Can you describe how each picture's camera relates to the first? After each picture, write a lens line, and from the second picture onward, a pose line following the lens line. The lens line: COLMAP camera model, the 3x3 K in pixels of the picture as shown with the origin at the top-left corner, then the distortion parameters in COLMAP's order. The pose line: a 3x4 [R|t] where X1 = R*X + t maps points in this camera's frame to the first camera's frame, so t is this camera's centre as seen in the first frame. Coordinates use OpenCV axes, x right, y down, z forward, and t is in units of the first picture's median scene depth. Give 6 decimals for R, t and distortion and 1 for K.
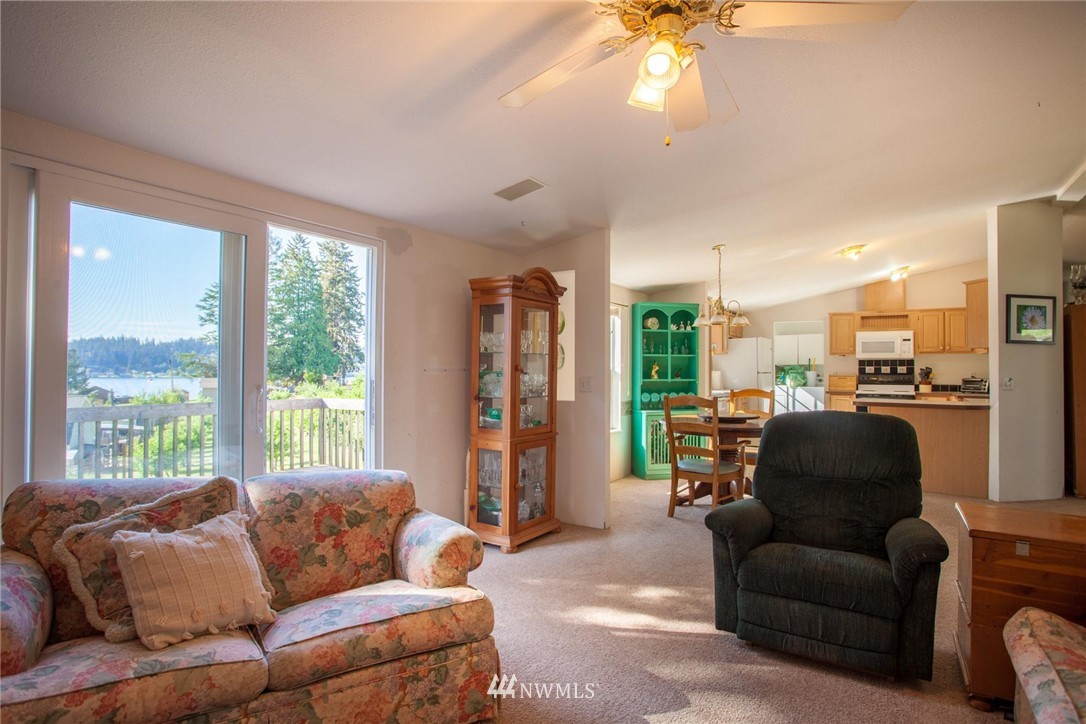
lens RADIAL K [[568.8, 0, 544.9], [0, 568.8, 364.1], [0, 0, 1]] dist [-0.014335, -0.000321]
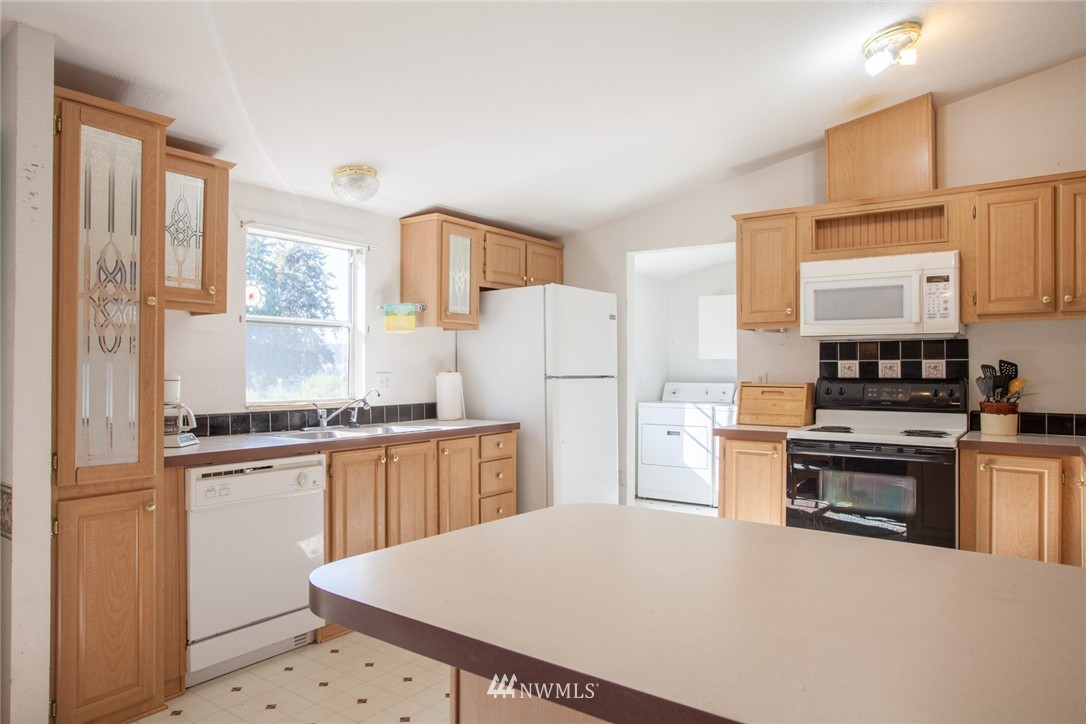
lens RADIAL K [[707.9, 0, 536.9], [0, 707.9, 359.5], [0, 0, 1]] dist [-0.000551, 0.004069]
pose [[0.997637, -0.002349, -0.068660, 0.413170], [0.001909, 0.999977, -0.006474, 0.006674], [0.068674, 0.006328, 0.997619, 0.542317]]
